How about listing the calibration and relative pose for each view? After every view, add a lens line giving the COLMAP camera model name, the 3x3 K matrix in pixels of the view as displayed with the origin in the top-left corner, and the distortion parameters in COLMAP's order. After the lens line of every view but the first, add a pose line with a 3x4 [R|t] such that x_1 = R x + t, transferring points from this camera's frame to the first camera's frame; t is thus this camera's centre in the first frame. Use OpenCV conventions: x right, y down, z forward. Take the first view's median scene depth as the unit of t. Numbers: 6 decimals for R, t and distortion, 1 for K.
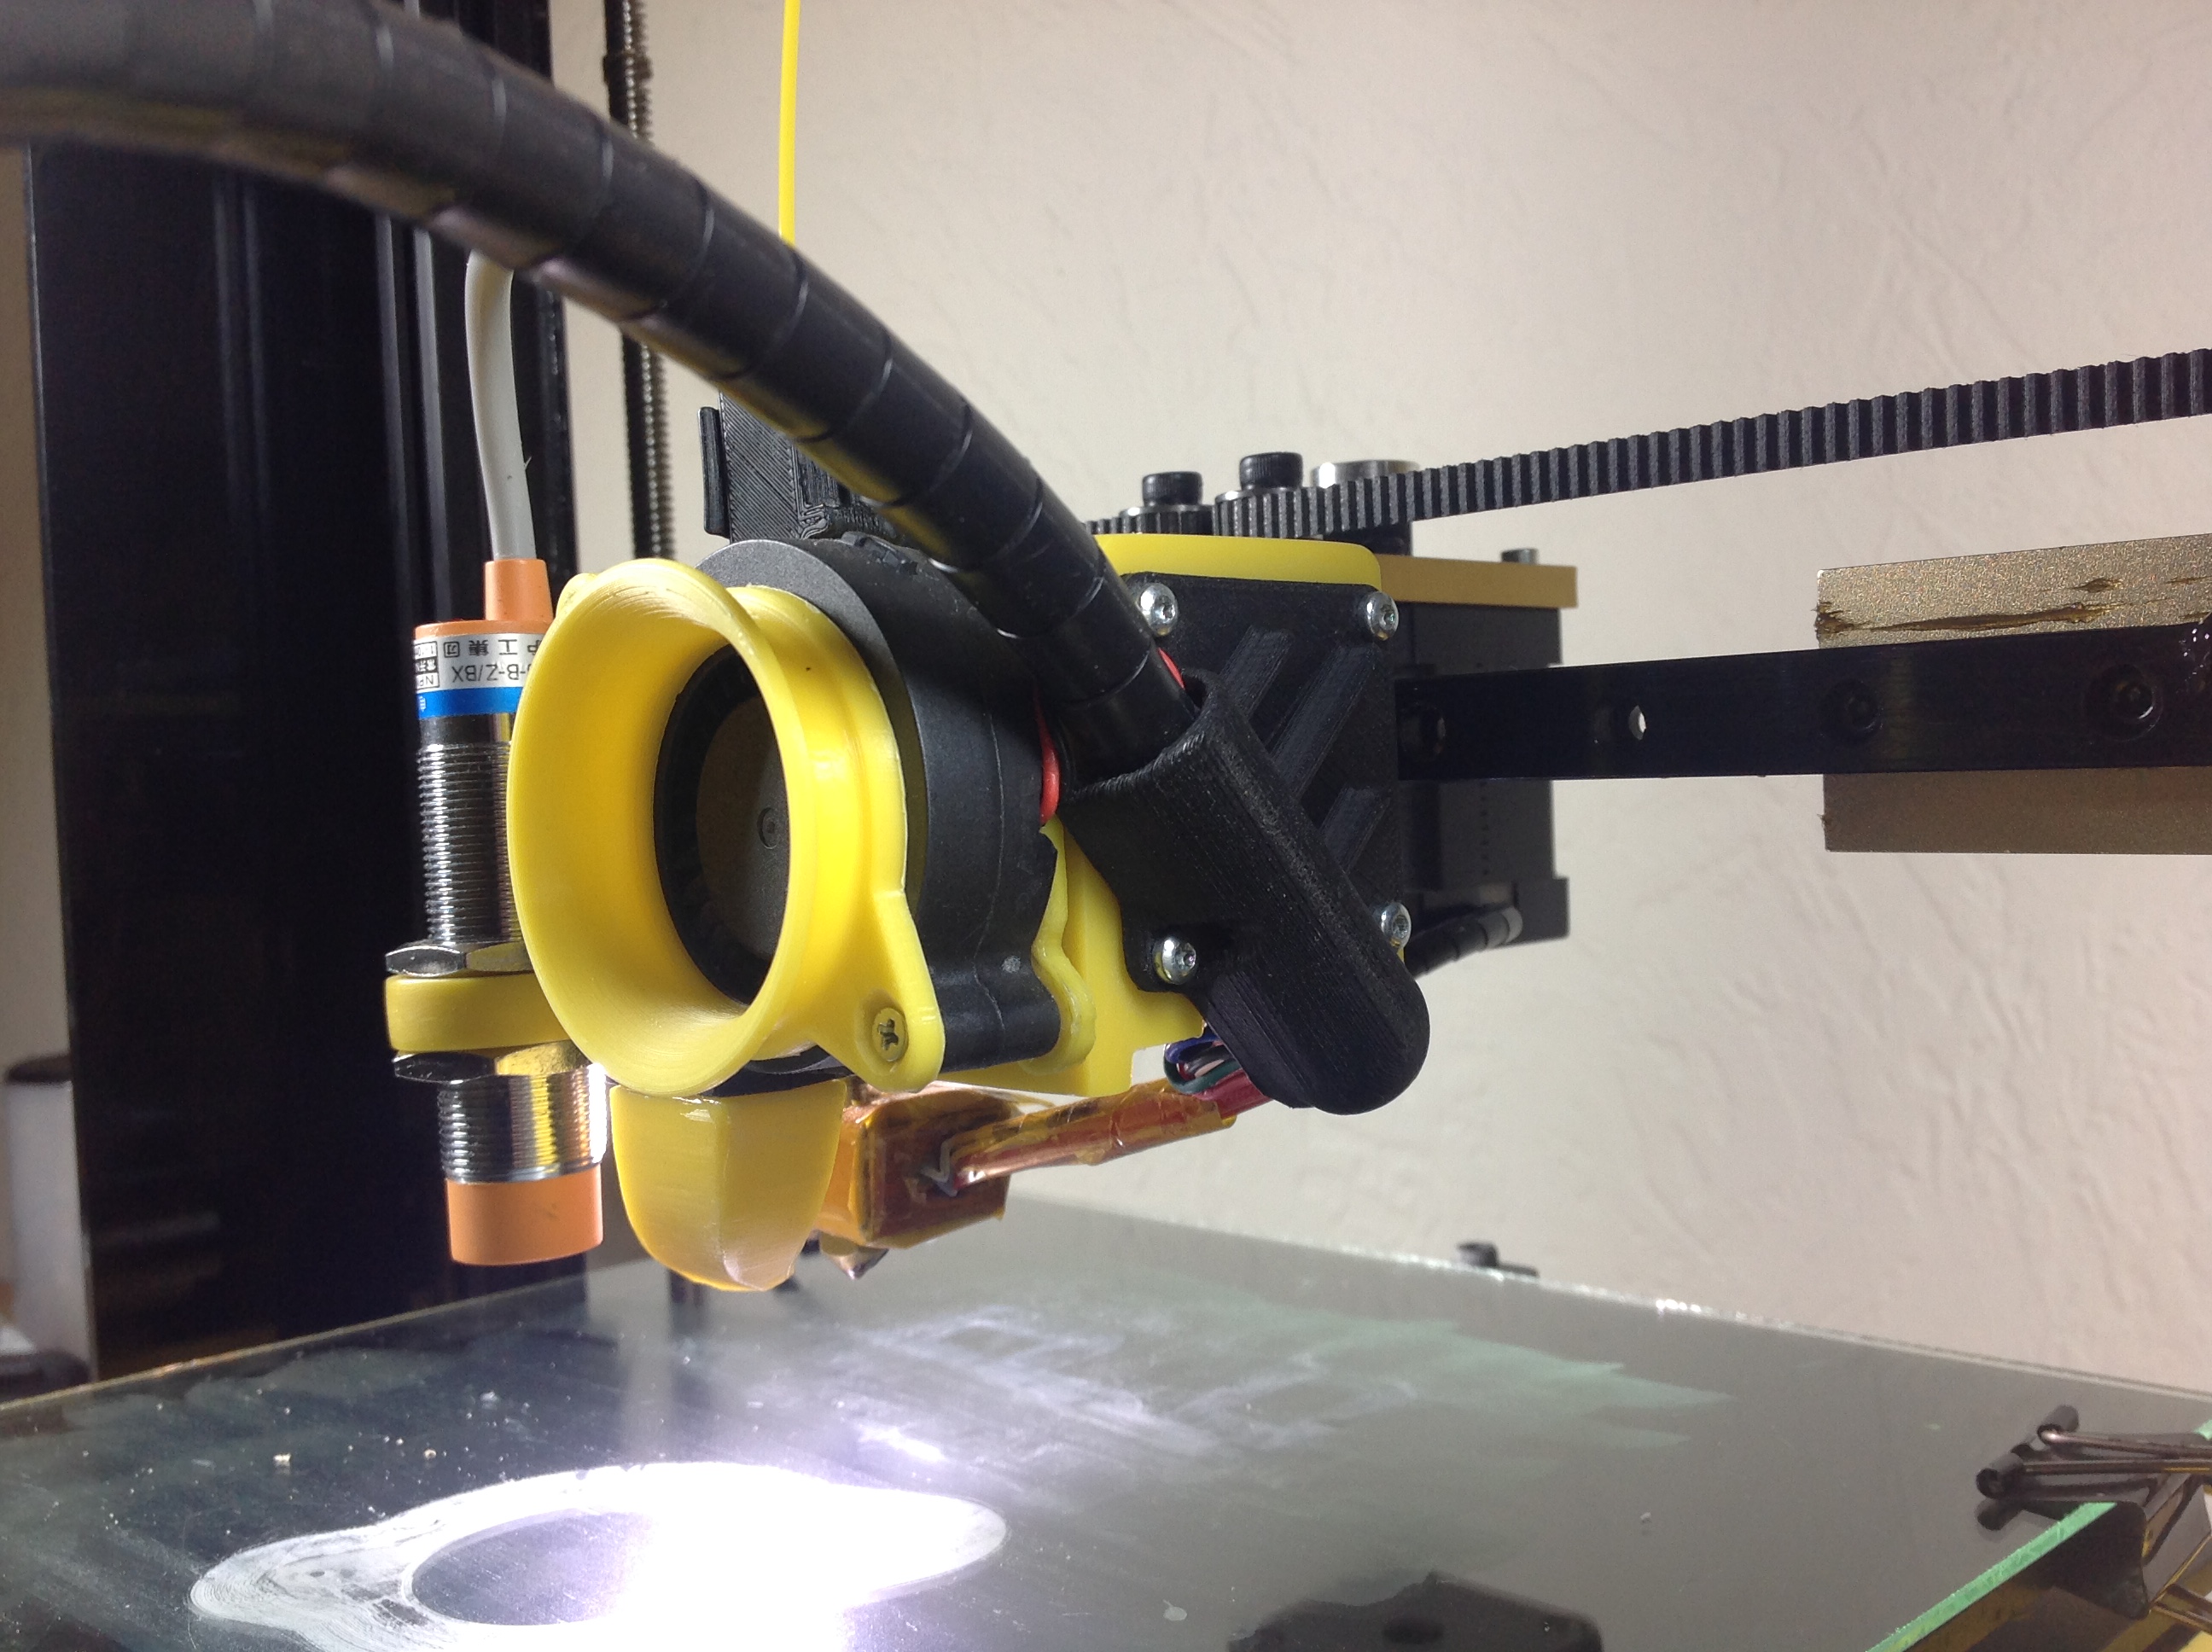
lens RADIAL K [[2151.9, 0, 1099.7], [0, 2151.9, 811.6], [0, 0, 1]] dist [0.020907, 0.000000]
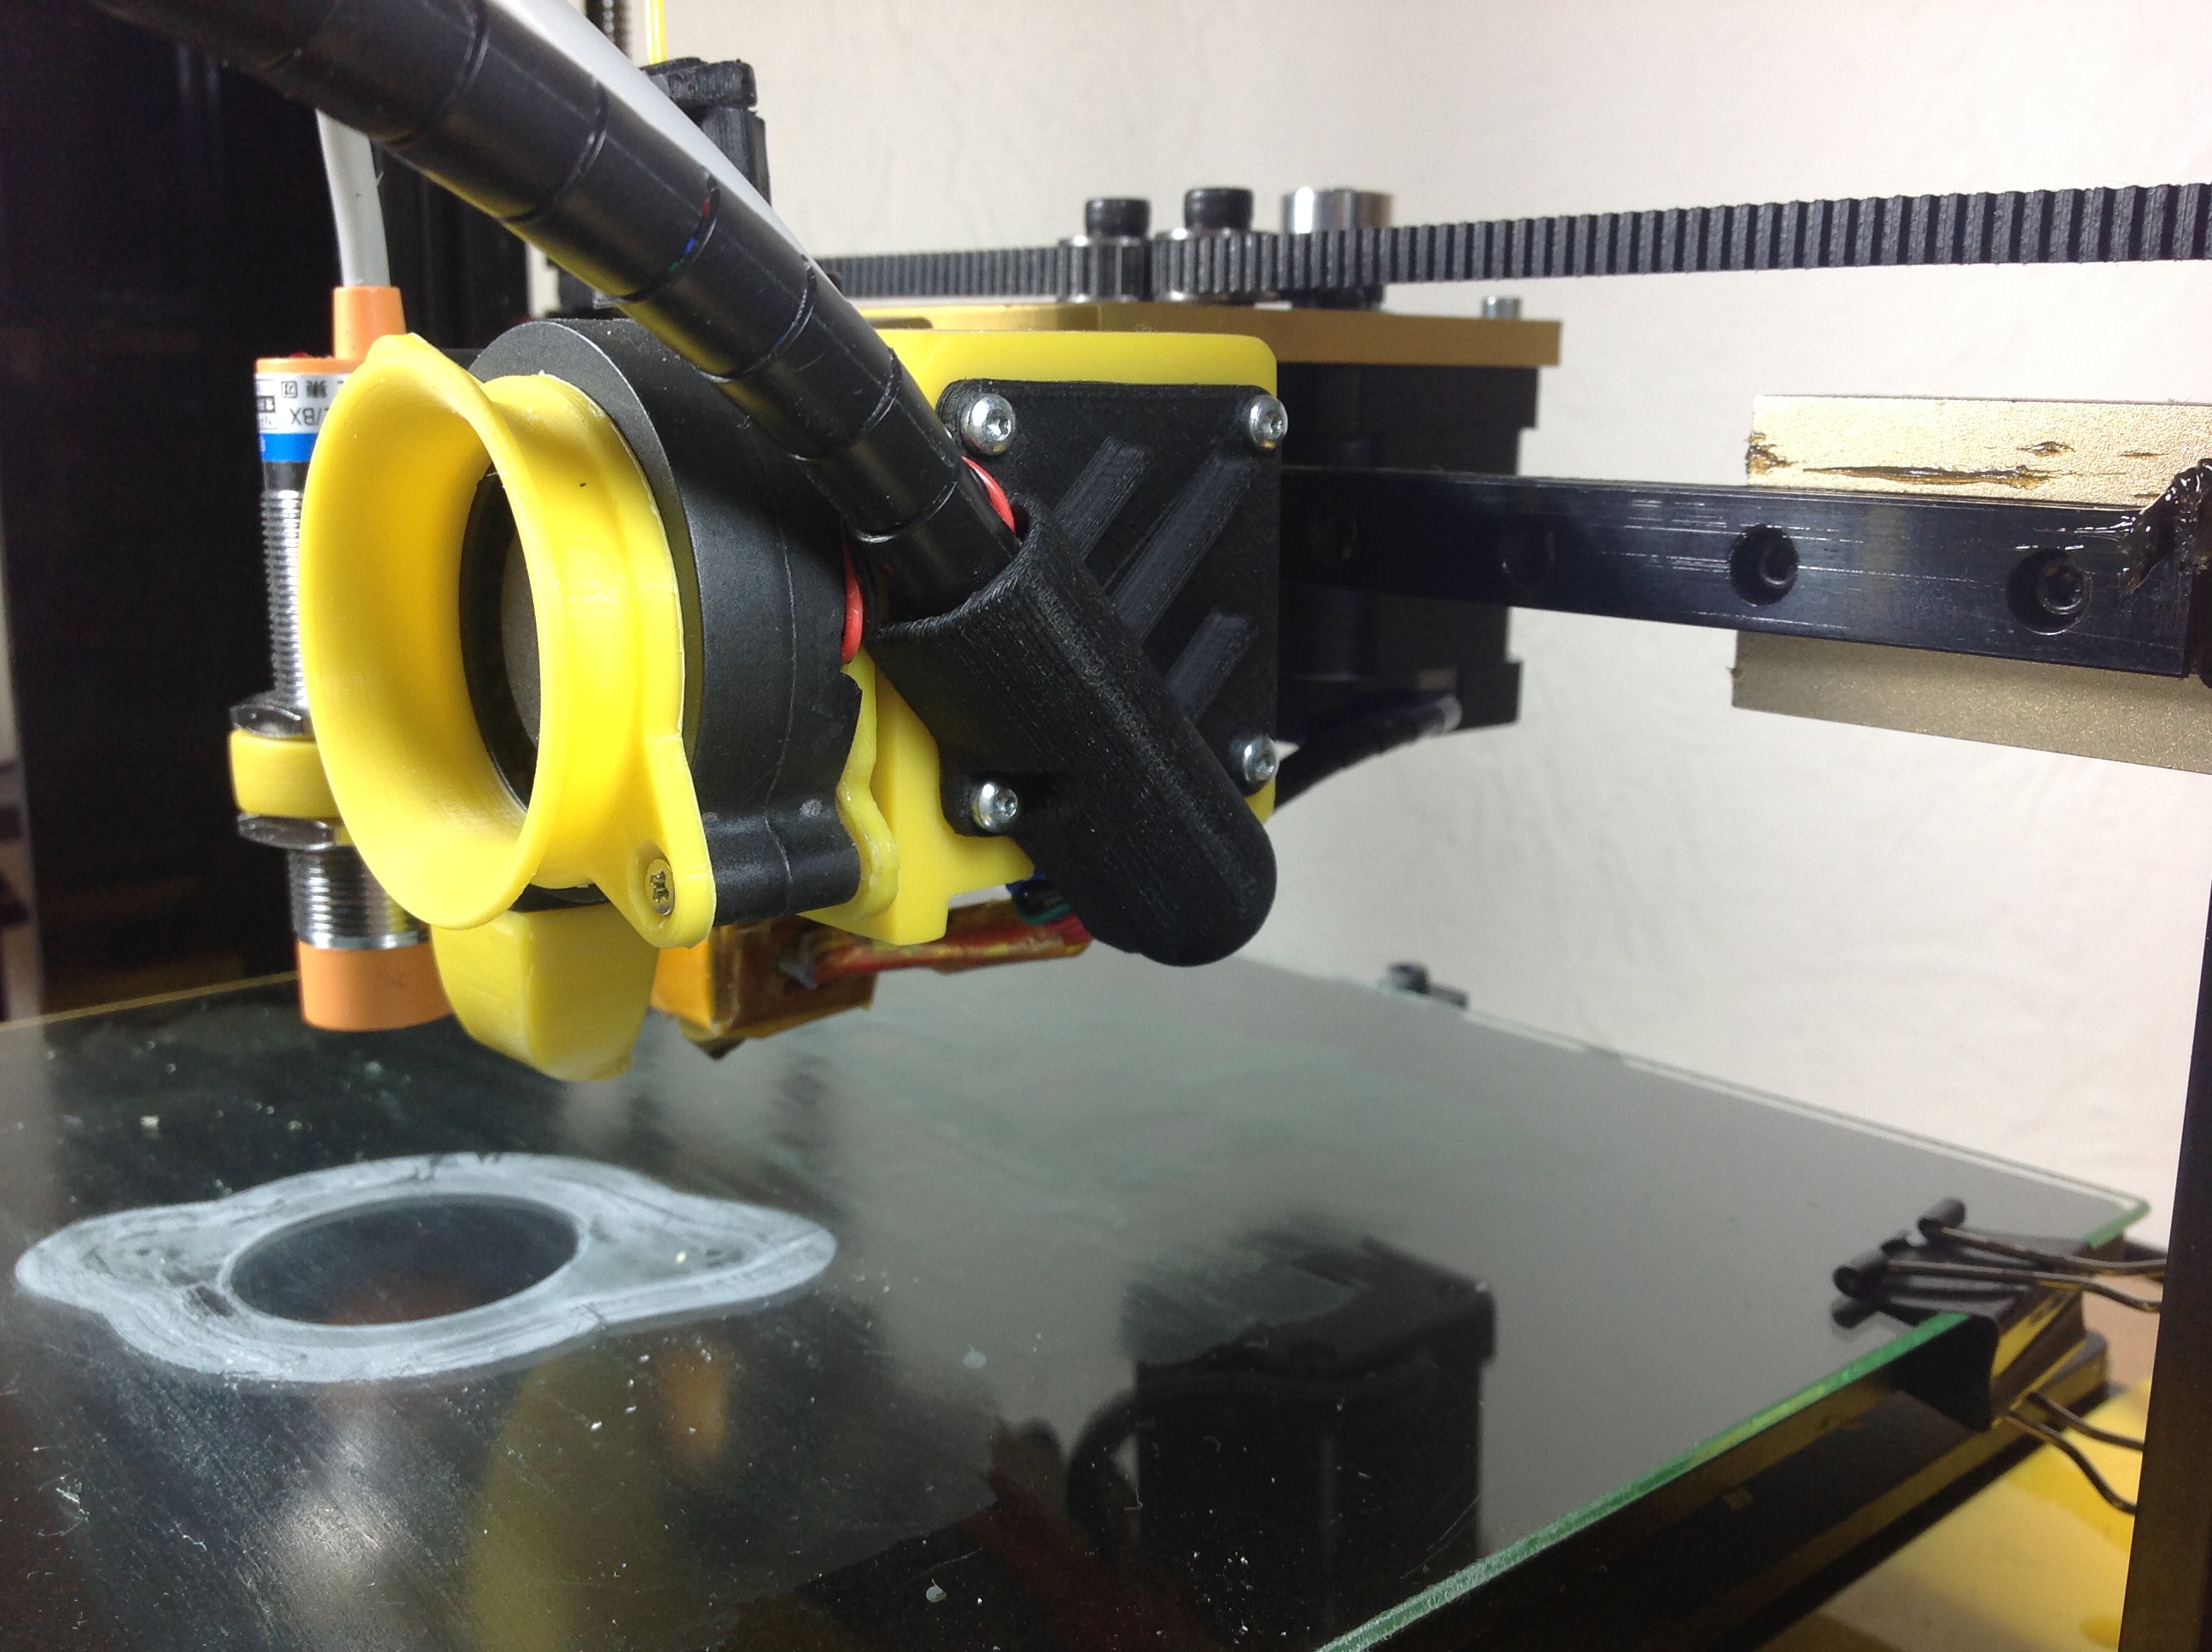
lens RADIAL K [[2151.9, 0, 1098.8], [0, 2151.9, 836.3], [0, 0, 1]] dist [0.020907, 0.000000]
pose [[0.997731, 0.057871, -0.034396, 0.112497], [-0.050732, 0.982185, 0.180939, -0.089252], [0.044254, -0.178784, 0.982893, 0.079883]]
